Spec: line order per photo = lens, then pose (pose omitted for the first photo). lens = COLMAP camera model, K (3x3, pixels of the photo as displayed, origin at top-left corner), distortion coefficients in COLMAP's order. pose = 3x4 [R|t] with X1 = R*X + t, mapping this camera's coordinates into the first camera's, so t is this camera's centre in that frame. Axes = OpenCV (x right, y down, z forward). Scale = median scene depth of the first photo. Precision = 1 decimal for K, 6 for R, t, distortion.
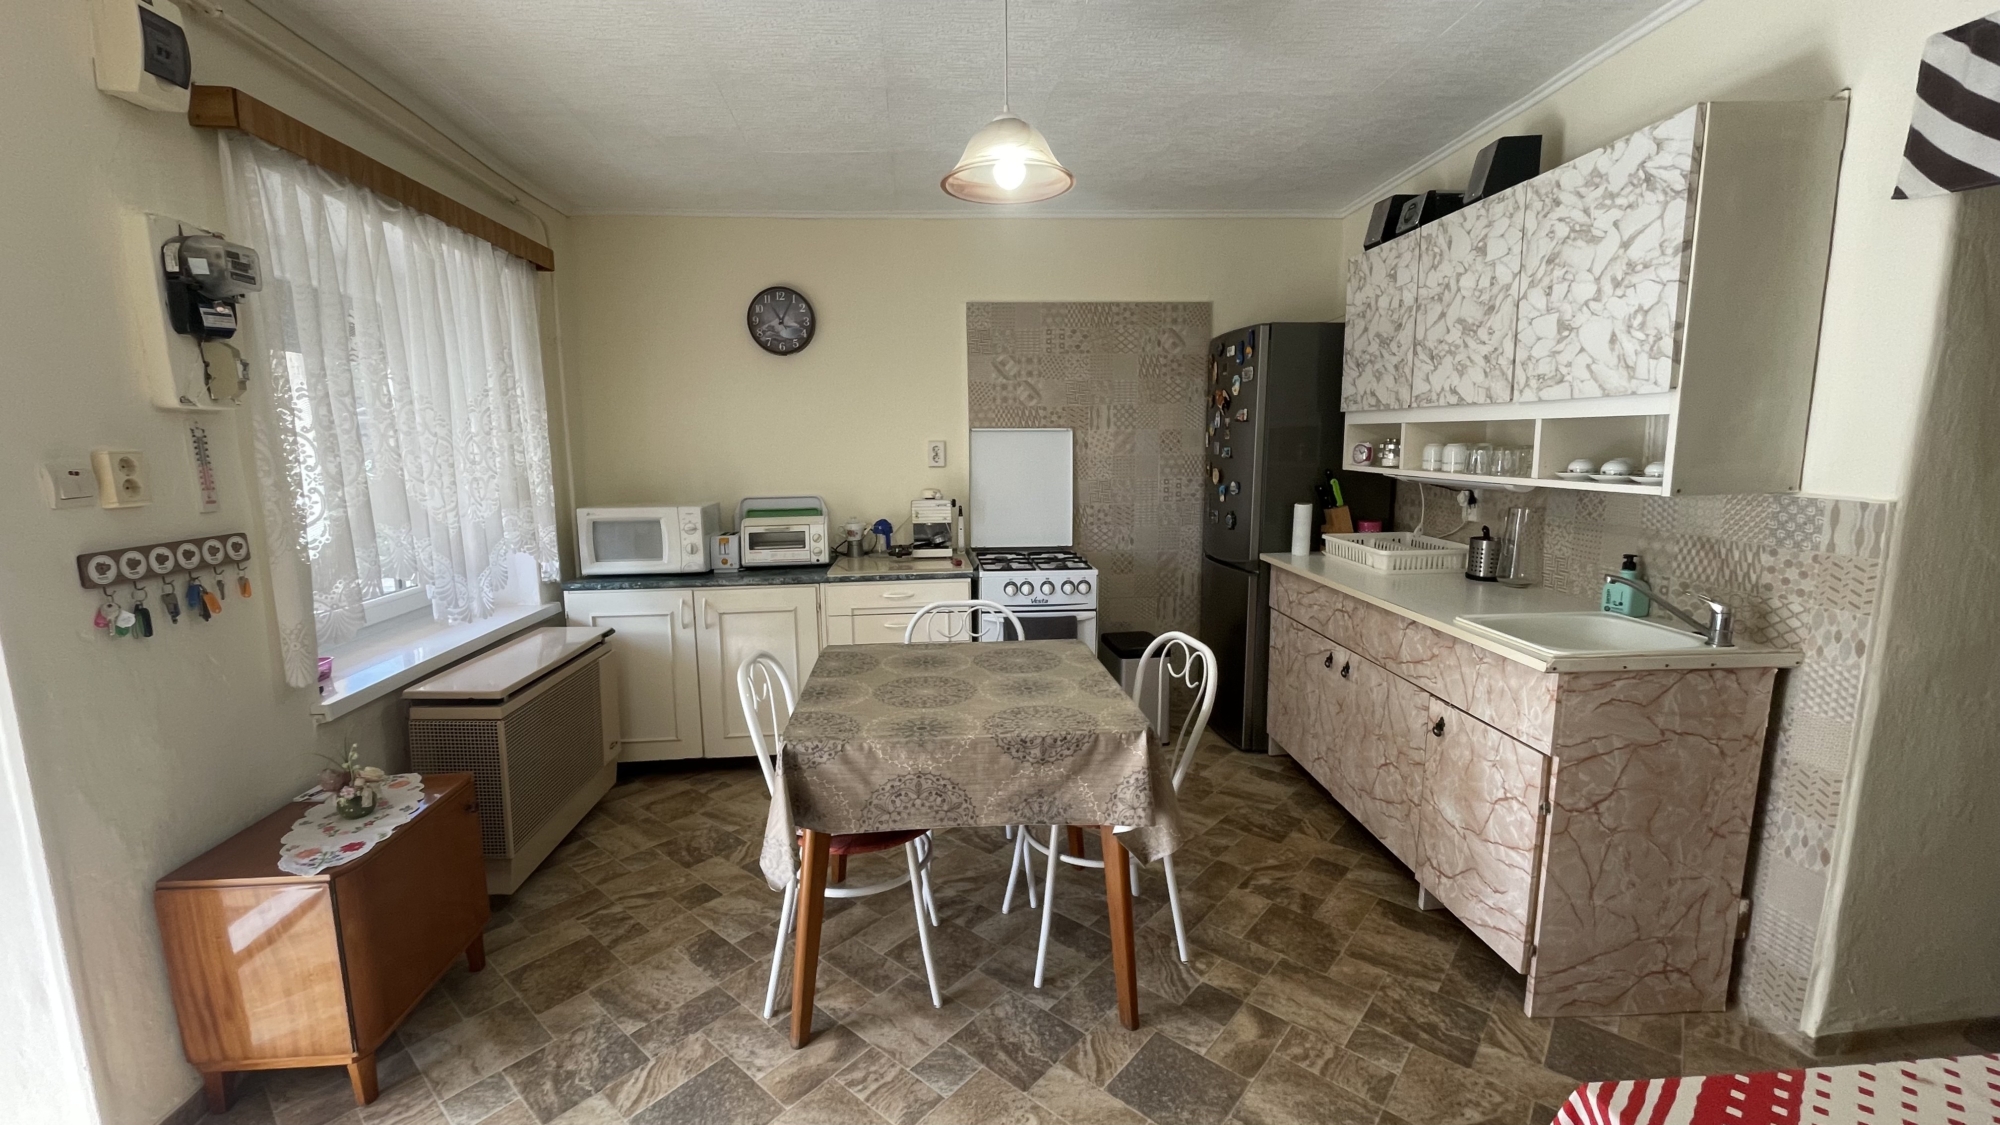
lens RADIAL K [[805.4, 0, 978.2], [0, 805.4, 564.8], [0, 0, 1]] dist [-0.001103, -0.001413]
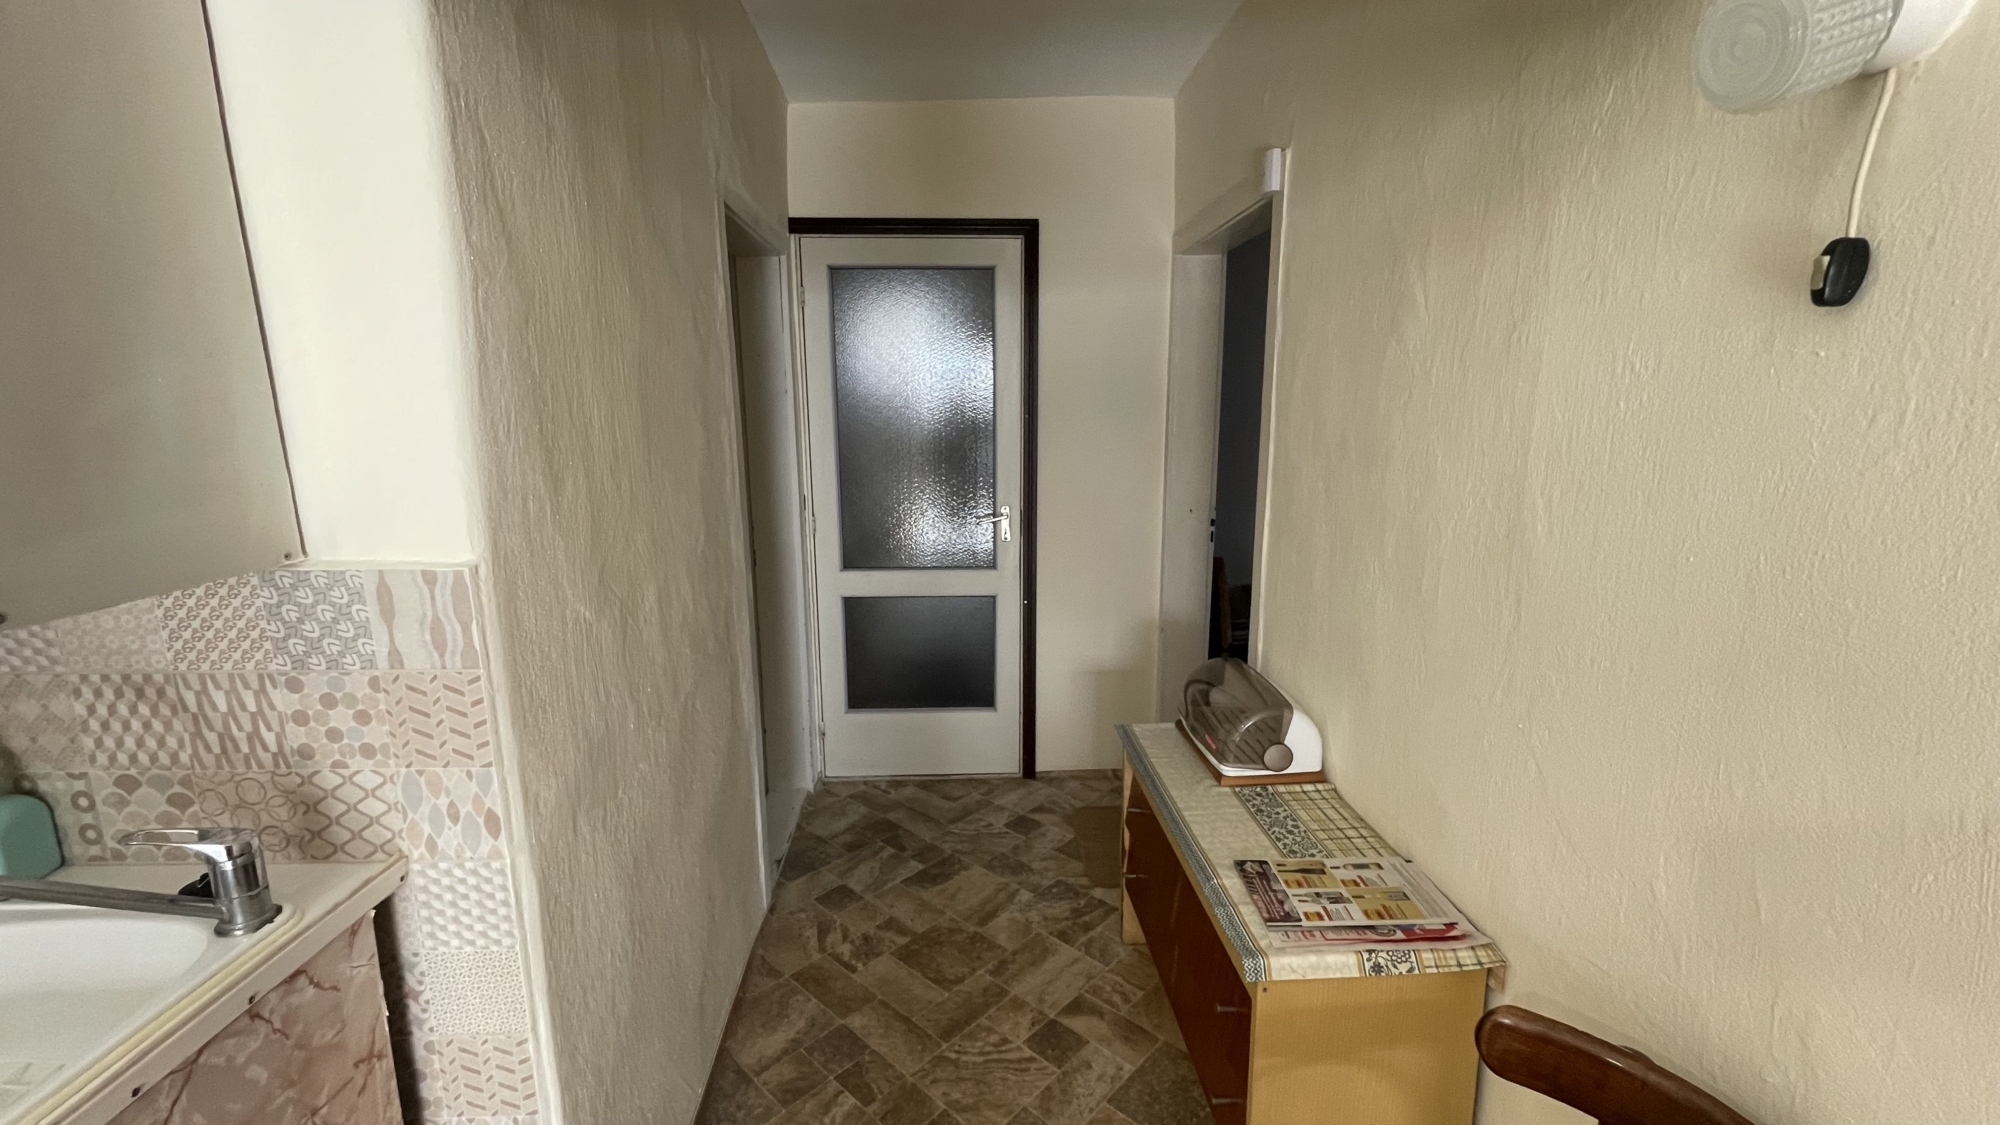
lens RADIAL K [[805.4, 0, 996.1], [0, 805.4, 561.8], [0, 0, 1]] dist [-0.001103, -0.001413]
pose [[0.029228, -0.169074, 0.985170, 0.485239], [0.164177, 0.973018, 0.162117, -0.089015], [-0.985998, 0.157003, 0.056198, 0.490962]]
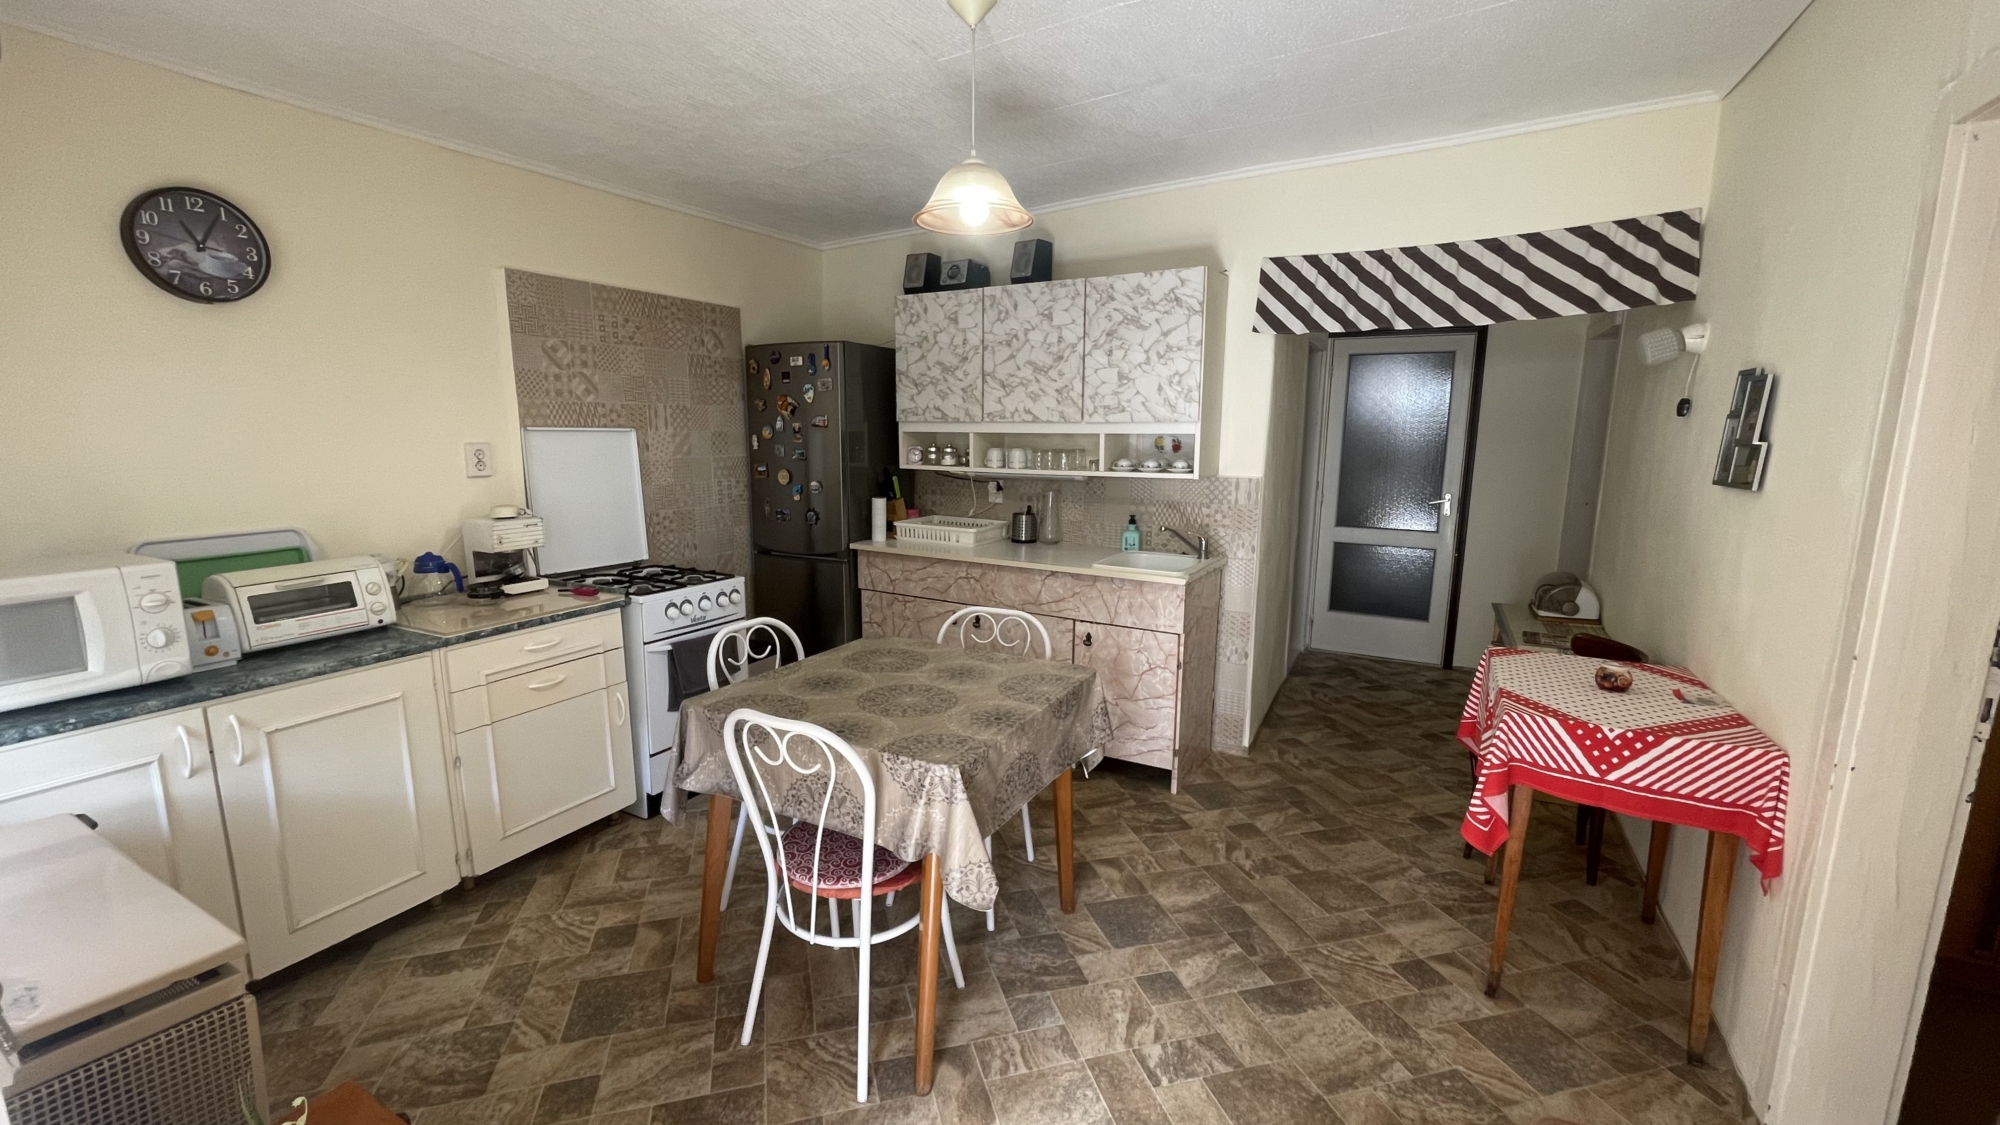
lens RADIAL K [[805.4, 0, 989.9], [0, 805.4, 563.7], [0, 0, 1]] dist [-0.001103, -0.001413]
pose [[0.551298, -0.123115, 0.825174, -0.805719], [0.118185, 0.990603, 0.068838, -0.067375], [-0.825895, 0.059573, 0.560668, 0.335755]]
